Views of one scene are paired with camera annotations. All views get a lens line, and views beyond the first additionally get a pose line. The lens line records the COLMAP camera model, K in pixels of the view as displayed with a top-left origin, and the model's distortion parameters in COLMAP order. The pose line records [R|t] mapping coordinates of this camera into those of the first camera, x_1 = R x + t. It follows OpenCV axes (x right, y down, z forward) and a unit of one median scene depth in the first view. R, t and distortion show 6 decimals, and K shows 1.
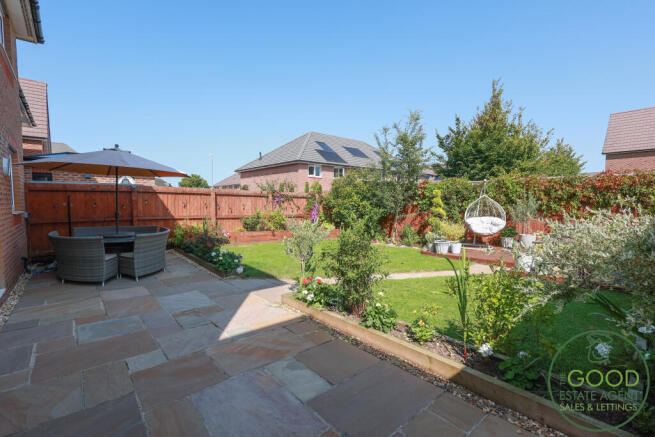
lens RADIAL K [[304.6, 0, 327.5], [0, 304.6, 218.5], [0, 0, 1]] dist [-0.004231, -0.001583]
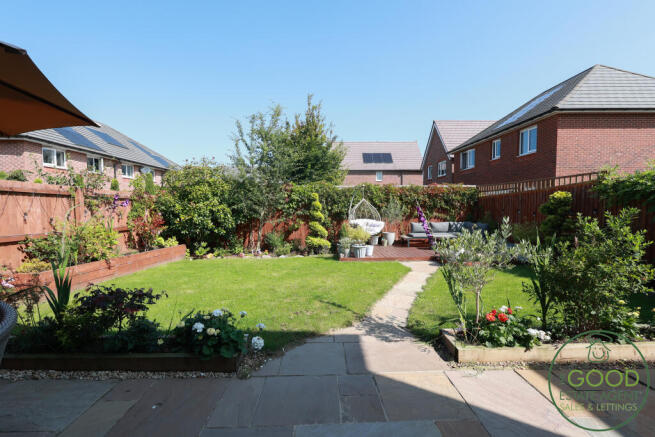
lens RADIAL K [[304.6, 0, 327.5], [0, 304.6, 218.5], [0, 0, 1]] dist [-0.004231, -0.001583]
pose [[0.620023, -0.035039, 0.783801, -0.371105], [0.047856, 0.998831, 0.006796, -0.018476], [-0.783123, 0.033296, 0.620975, 0.372338]]
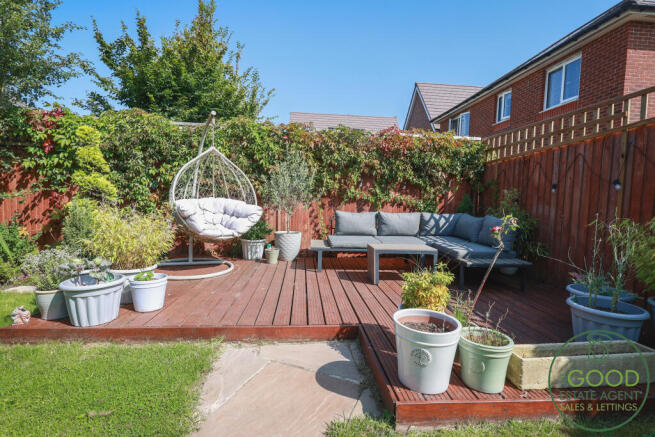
lens RADIAL K [[304.6, 0, 327.5], [0, 304.6, 218.5], [0, 0, 1]] dist [-0.004231, -0.001583]
pose [[0.582967, -0.036246, 0.811687, 0.221386], [0.010601, 0.999259, 0.037009, 0.009307], [-0.812426, -0.012971, 0.582920, 0.532849]]
